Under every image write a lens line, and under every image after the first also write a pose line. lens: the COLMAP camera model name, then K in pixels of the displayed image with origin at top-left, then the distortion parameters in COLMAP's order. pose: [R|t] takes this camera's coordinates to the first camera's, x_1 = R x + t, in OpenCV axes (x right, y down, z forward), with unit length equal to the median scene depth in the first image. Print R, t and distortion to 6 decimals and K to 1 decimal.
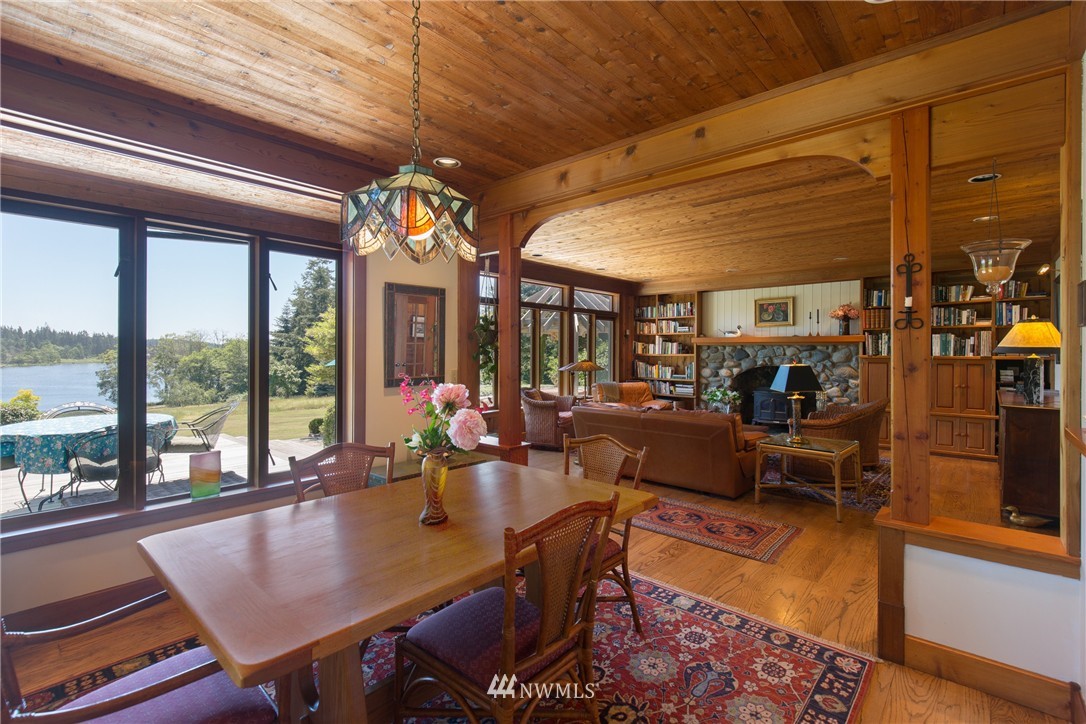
lens RADIAL K [[486.3, 0, 543.0], [0, 486.3, 362.0], [0, 0, 1]] dist [0.003265, 0.000181]
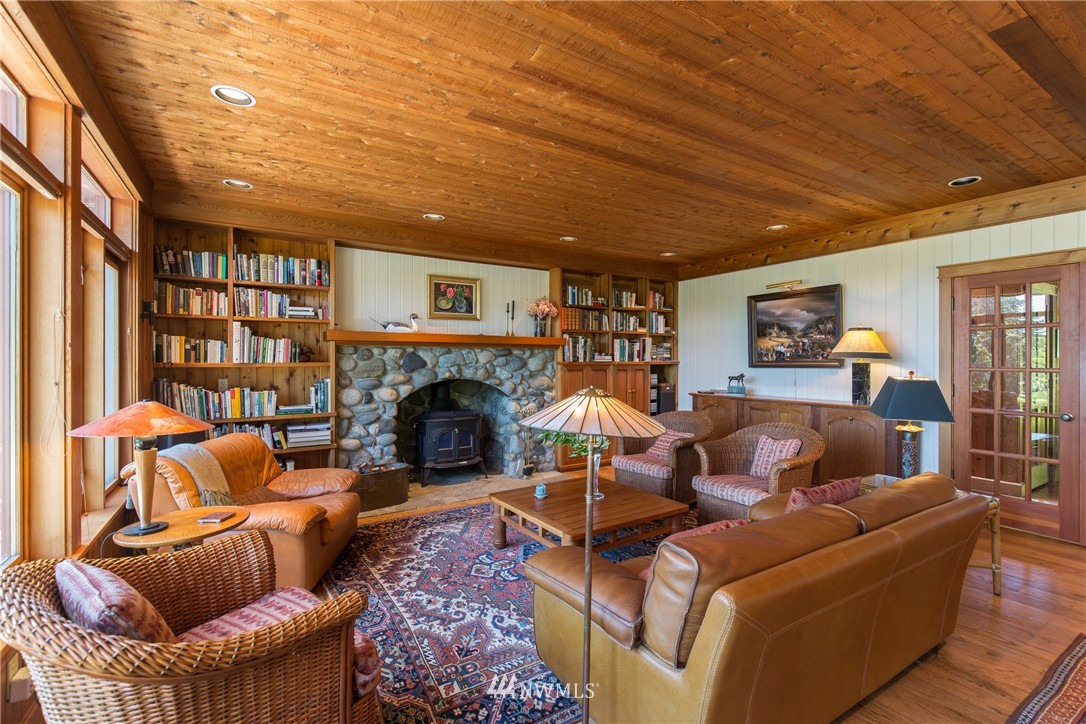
lens RADIAL K [[486.3, 0, 543.0], [0, 486.3, 362.0], [0, 0, 1]] dist [0.003265, 0.000181]
pose [[0.272814, -0.009016, 0.962024, -0.124291], [0.022448, 0.999743, 0.003004, -0.013810], [-0.961805, 0.020776, 0.272947, 0.674798]]
